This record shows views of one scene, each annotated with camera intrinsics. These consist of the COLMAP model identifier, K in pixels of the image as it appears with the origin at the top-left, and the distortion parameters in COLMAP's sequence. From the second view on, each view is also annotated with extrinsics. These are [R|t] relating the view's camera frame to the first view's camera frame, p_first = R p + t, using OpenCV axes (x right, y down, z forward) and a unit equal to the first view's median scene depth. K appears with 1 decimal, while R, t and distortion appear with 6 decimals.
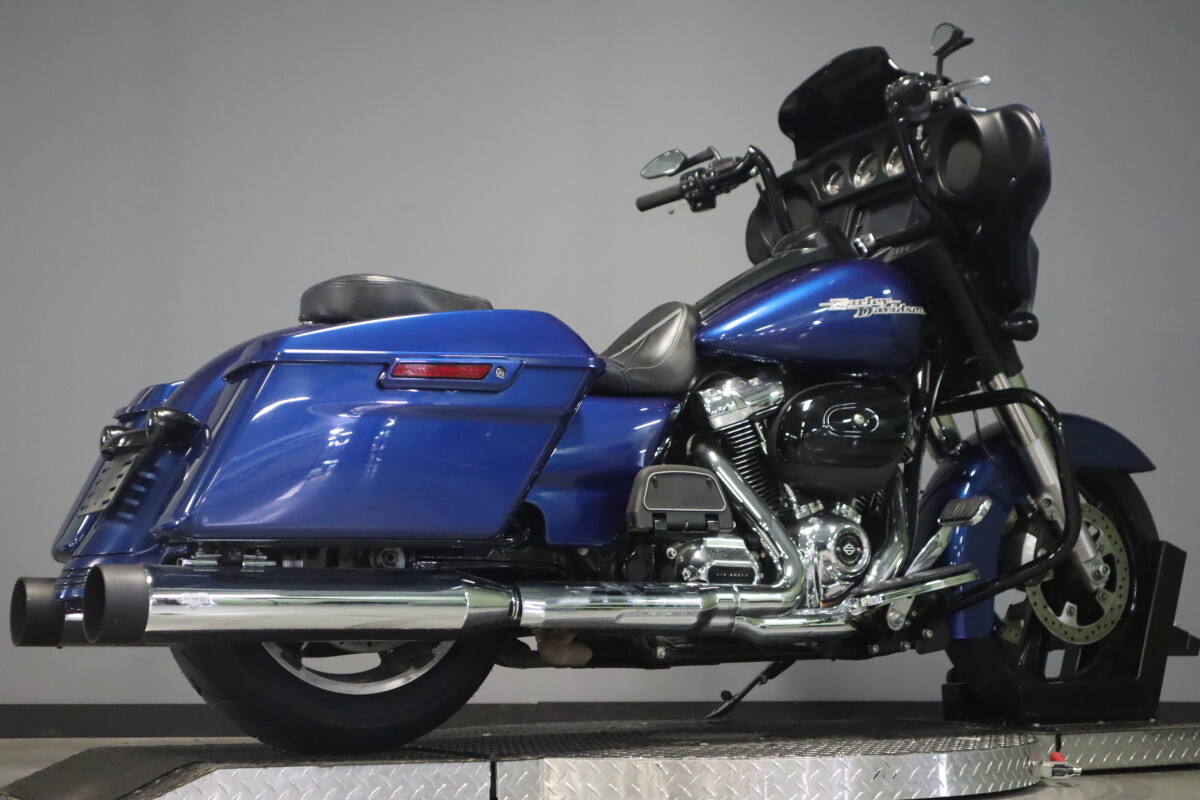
lens RADIAL K [[1836.8, 0, 600.0], [0, 1836.8, 400.0], [0, 0, 1]] dist [0.002826, -0.049349]
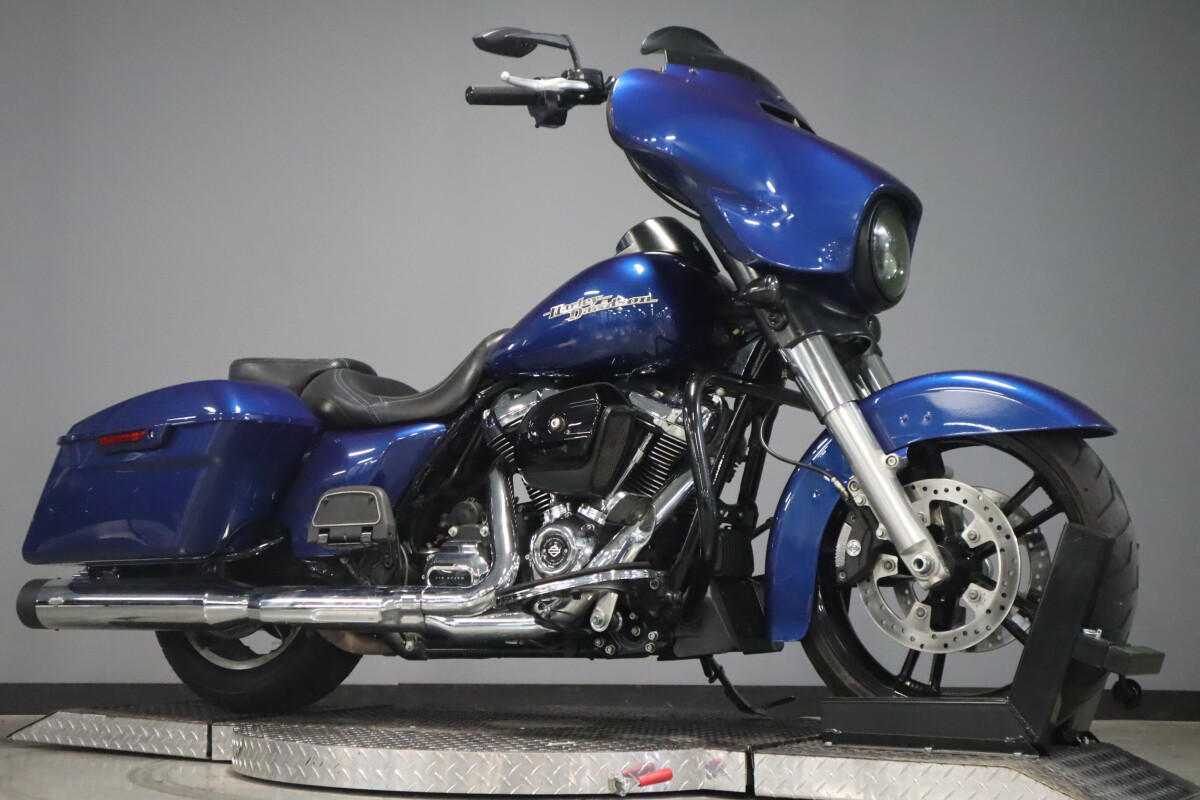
lens RADIAL K [[1743.0, 0, 600.0], [0, 1743.0, 400.0], [0, 0, 1]] dist [0.027361, 0.035588]
pose [[0.451947, -0.097932, -0.886653, 1.018101], [0.103288, 0.993015, -0.057032, 0.055904], [0.886045, -0.065805, 0.458905, 0.583913]]
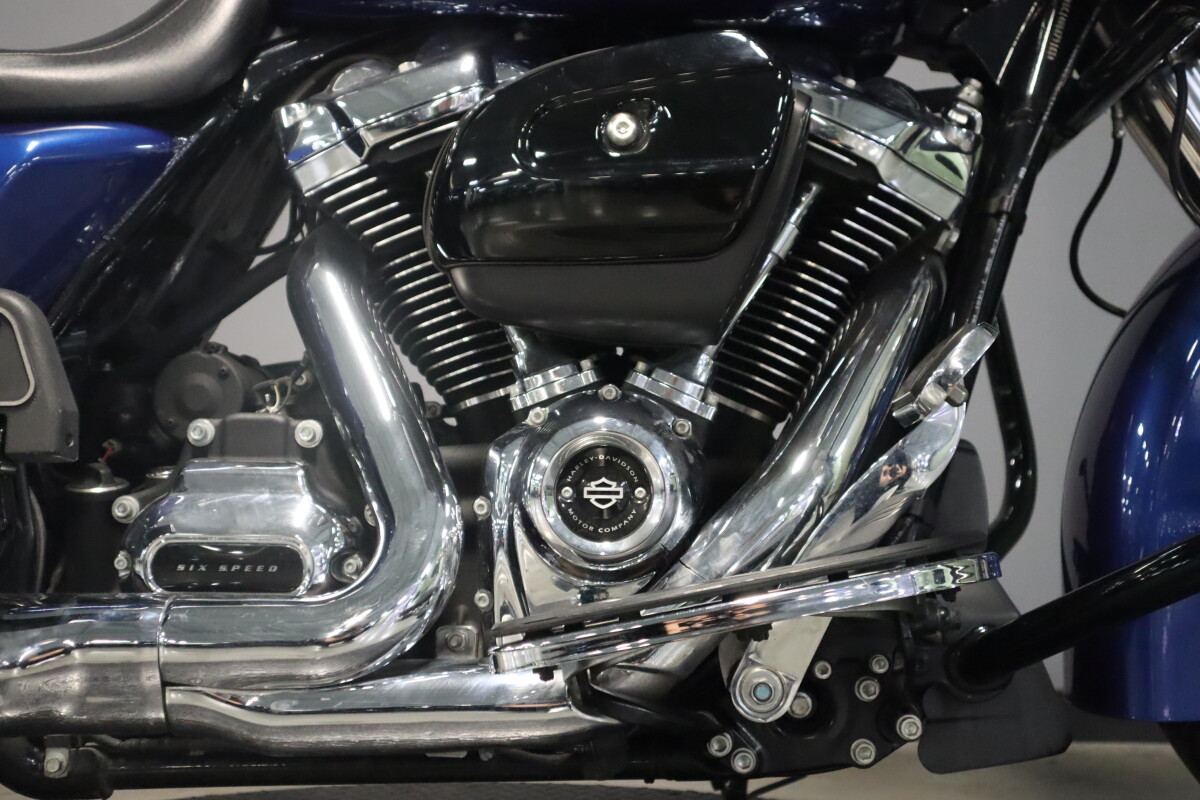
lens RADIAL K [[1462.6, 0, 600.0], [0, 1462.6, 400.0], [0, 0, 1]] dist [0.055519, 0.010232]
pose [[0.836086, -0.029274, -0.547817, 0.292634], [0.066197, 0.996662, 0.047771, 0.049604], [0.544591, -0.076205, 0.835233, 0.764277]]
